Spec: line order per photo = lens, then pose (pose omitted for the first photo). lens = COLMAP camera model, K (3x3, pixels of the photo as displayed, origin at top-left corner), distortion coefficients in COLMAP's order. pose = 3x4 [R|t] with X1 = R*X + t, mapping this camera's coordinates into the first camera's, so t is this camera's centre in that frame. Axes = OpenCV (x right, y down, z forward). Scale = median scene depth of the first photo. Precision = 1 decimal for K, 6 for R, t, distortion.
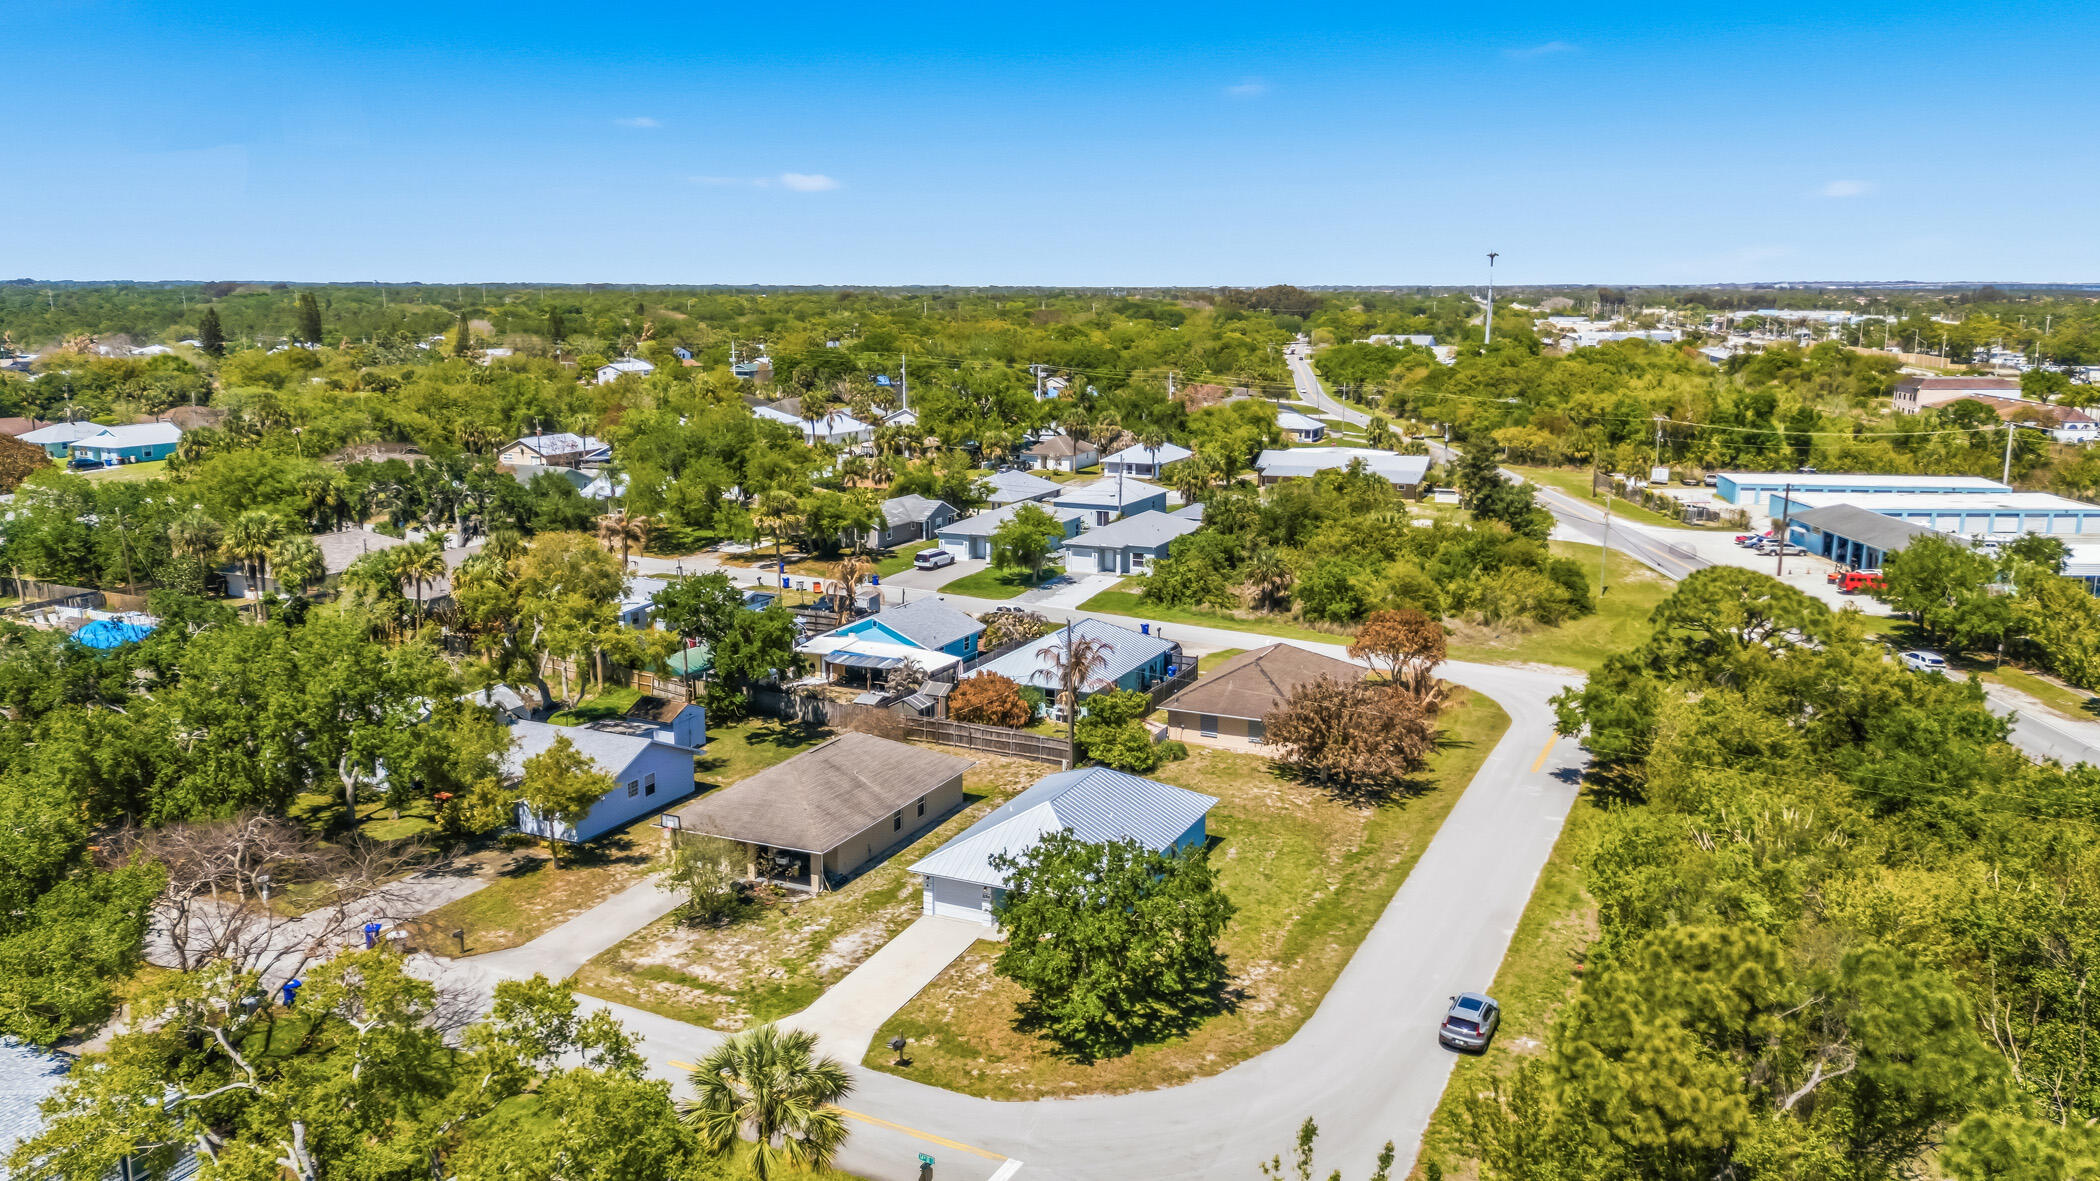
lens RADIAL K [[1565.0, 0, 1050.0], [0, 1565.0, 590.5], [0, 0, 1]] dist [0.095352, -0.105834]
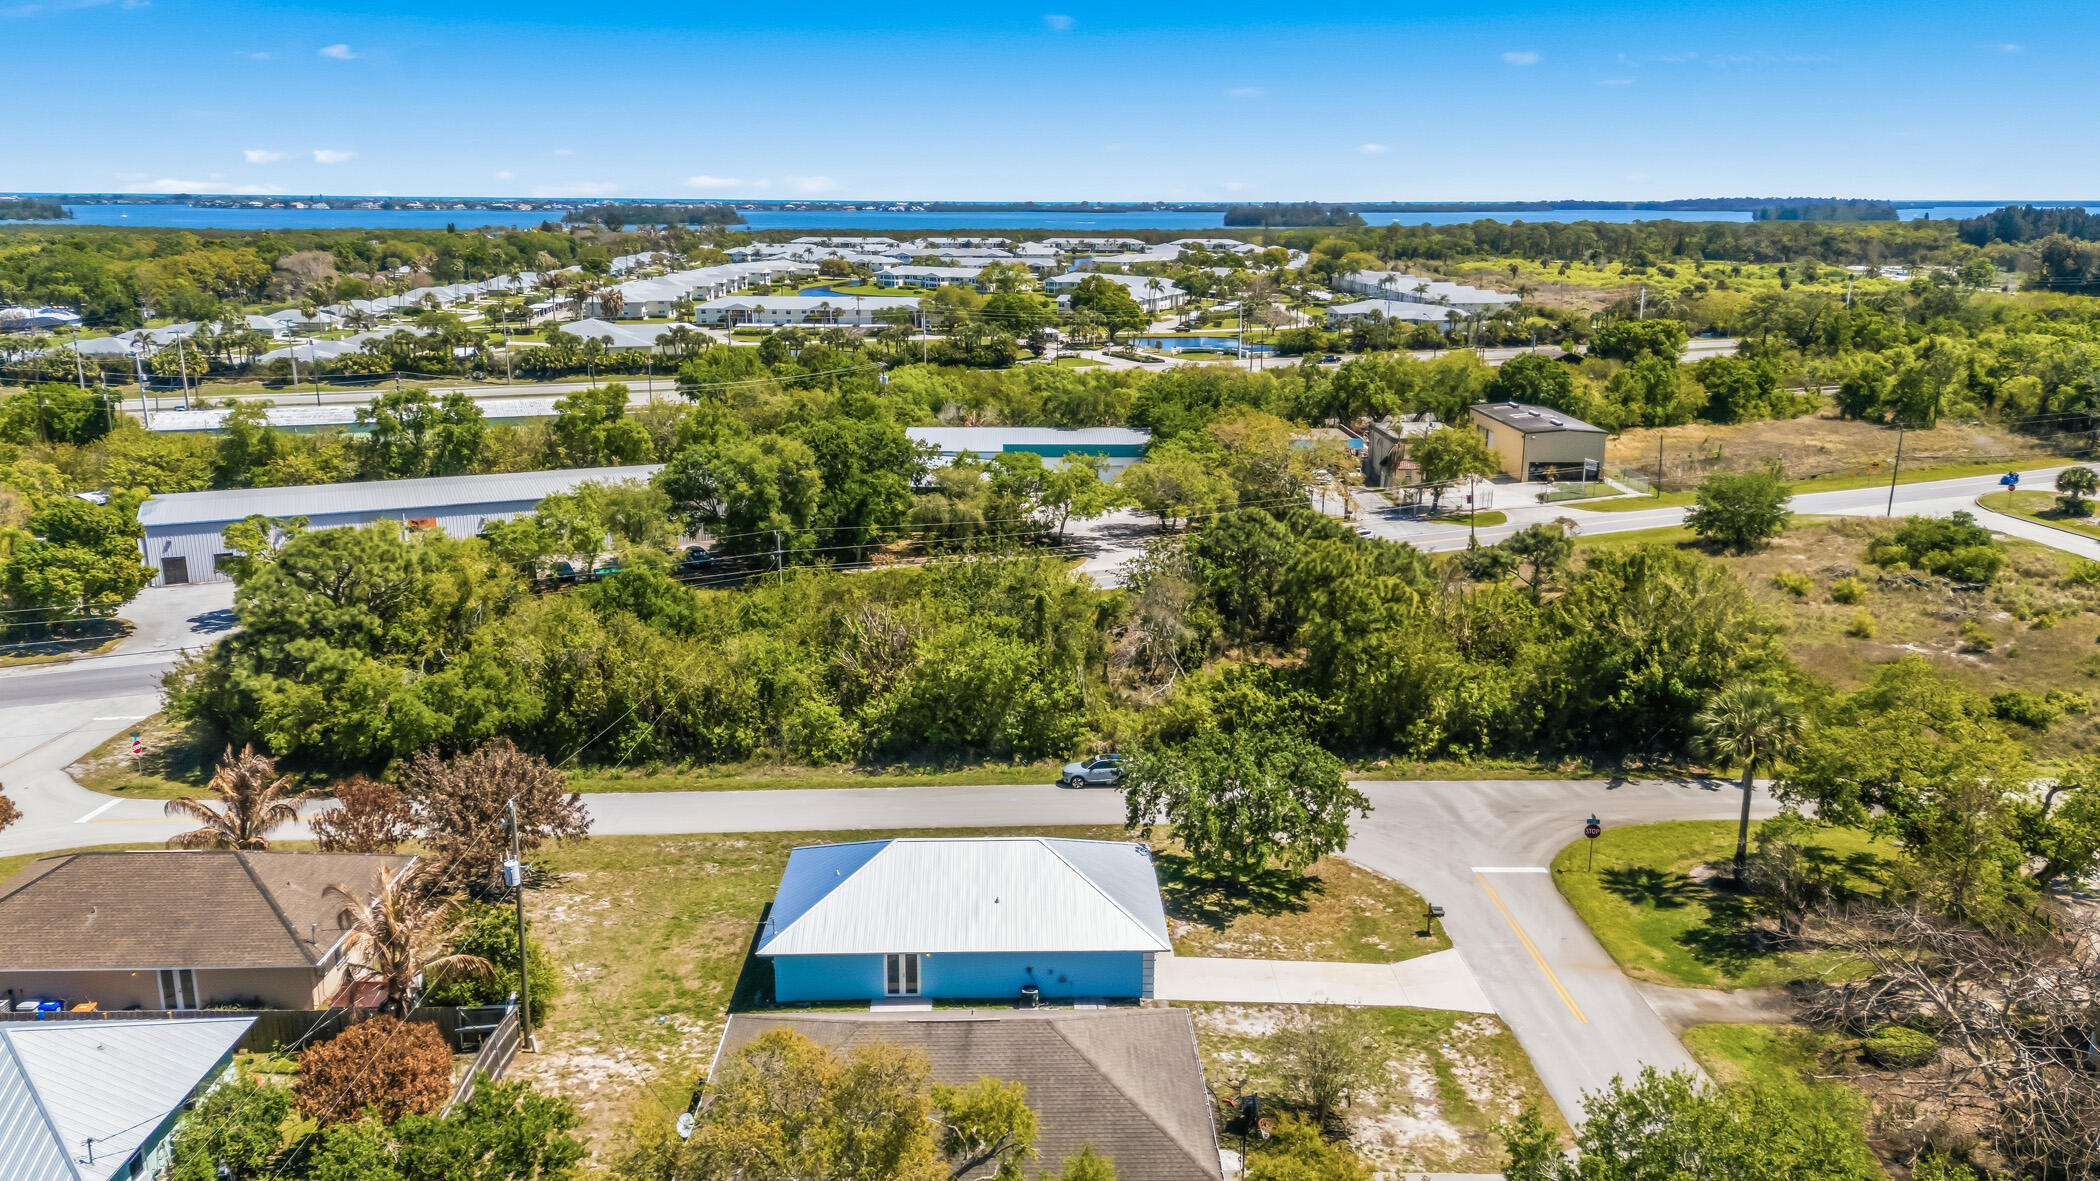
lens RADIAL K [[1562.3, 0, 1050.0], [0, 1562.3, 590.5], [0, 0, 1]] dist [0.094431, -0.103169]
pose [[-0.447677, -0.218037, 0.867206, -0.521998], [0.168150, 0.931988, 0.321128, -0.193308], [-0.878243, 0.289583, -0.380567, 0.932579]]
